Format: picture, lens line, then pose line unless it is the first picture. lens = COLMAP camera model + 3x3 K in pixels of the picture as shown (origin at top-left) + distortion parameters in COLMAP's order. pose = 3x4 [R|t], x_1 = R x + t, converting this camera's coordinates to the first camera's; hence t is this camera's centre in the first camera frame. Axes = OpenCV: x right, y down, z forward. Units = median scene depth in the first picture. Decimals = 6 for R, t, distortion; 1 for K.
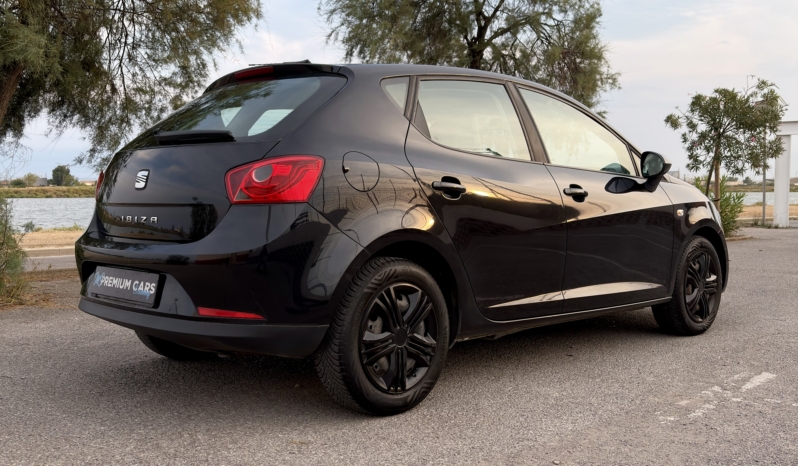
lens RADIAL K [[851.4, 0, 399.0], [0, 851.4, 233.0], [0, 0, 1]] dist [0.043873, -0.025773]
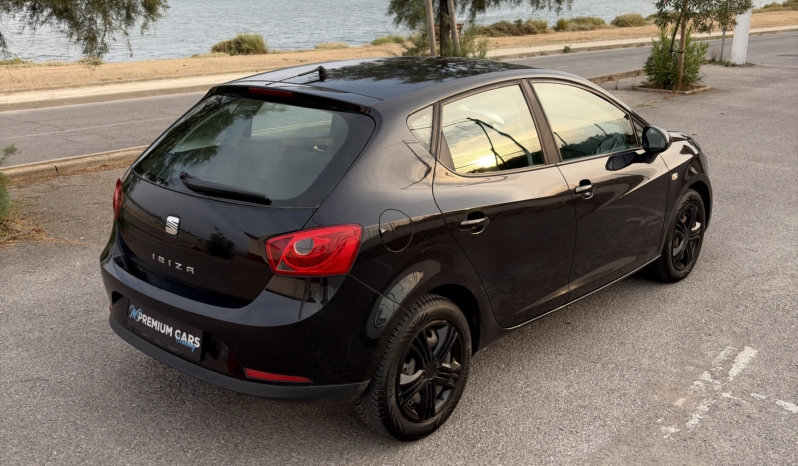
lens RADIAL K [[851.4, 0, 399.0], [0, 851.4, 233.0], [0, 0, 1]] dist [0.043873, -0.025773]
pose [[0.997740, -0.022782, 0.063205, -0.094256], [0.006749, 0.969981, 0.243089, -0.282949], [-0.066846, -0.242113, 0.967943, 0.006633]]
